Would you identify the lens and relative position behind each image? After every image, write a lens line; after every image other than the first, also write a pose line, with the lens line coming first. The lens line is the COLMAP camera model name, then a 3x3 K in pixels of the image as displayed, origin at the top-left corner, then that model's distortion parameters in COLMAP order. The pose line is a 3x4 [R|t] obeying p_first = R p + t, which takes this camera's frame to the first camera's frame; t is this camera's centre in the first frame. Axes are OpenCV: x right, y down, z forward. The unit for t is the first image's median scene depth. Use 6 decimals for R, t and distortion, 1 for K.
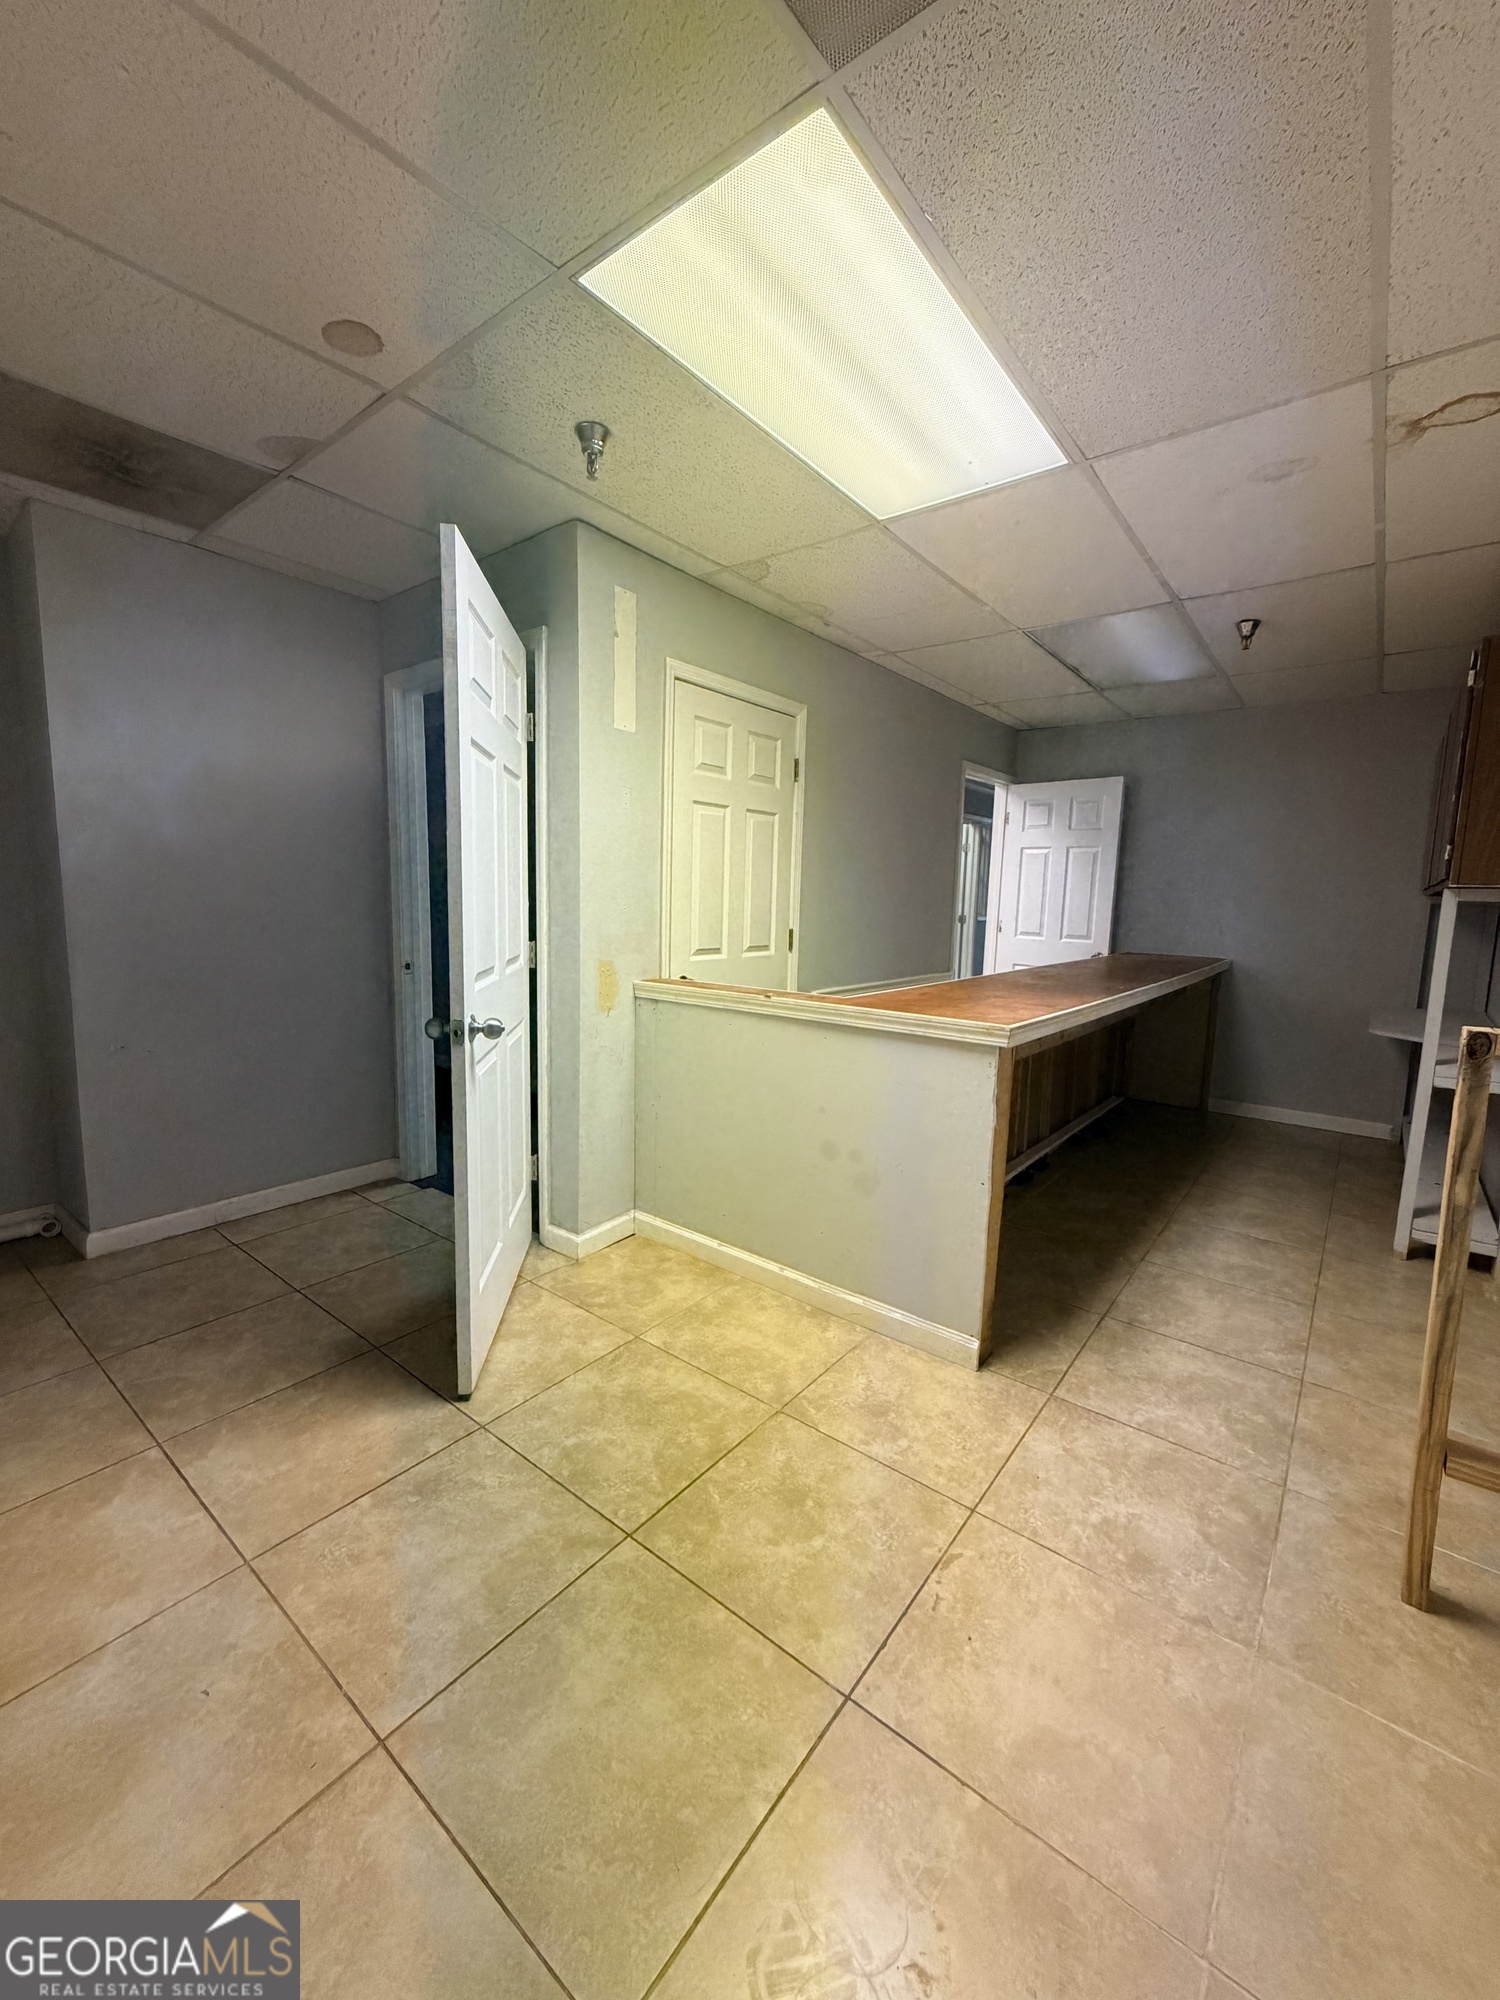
lens RADIAL K [[798.4, 0, 747.9], [0, 798.4, 995.3], [0, 0, 1]] dist [-0.001972, -0.000101]
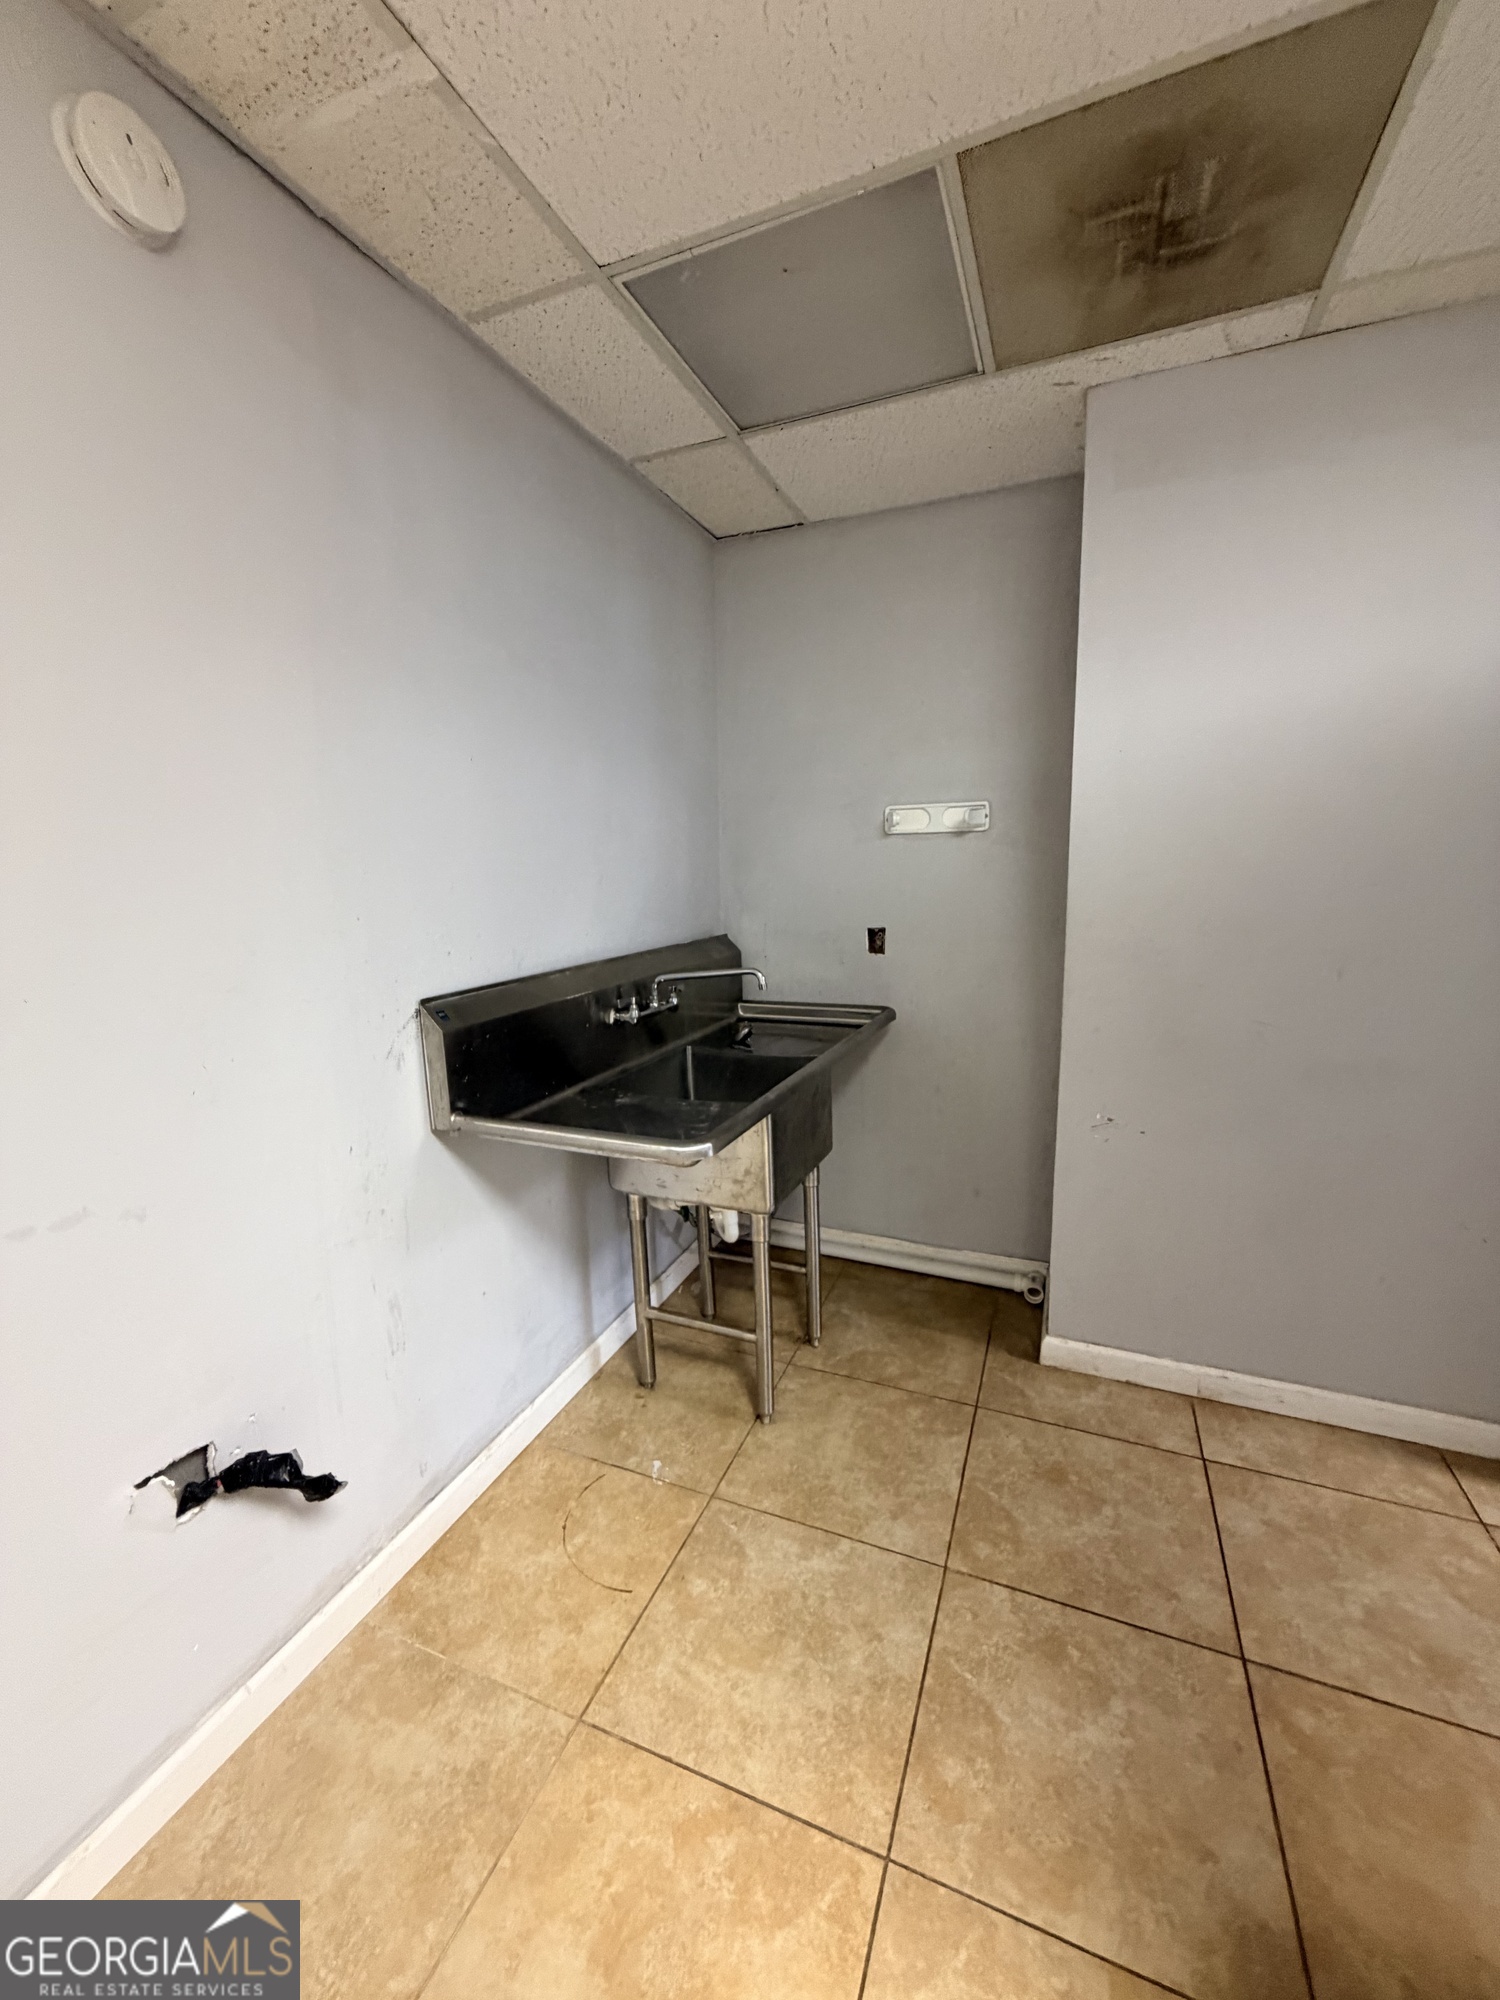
lens RADIAL K [[798.4, 0, 750.5], [0, 798.4, 993.8], [0, 0, 1]] dist [-0.001972, -0.000101]
pose [[0.274813, 0.120397, -0.953930, -0.183664], [-0.089817, 0.991006, 0.099201, -0.093940], [0.957293, 0.058418, 0.283155, 0.469375]]
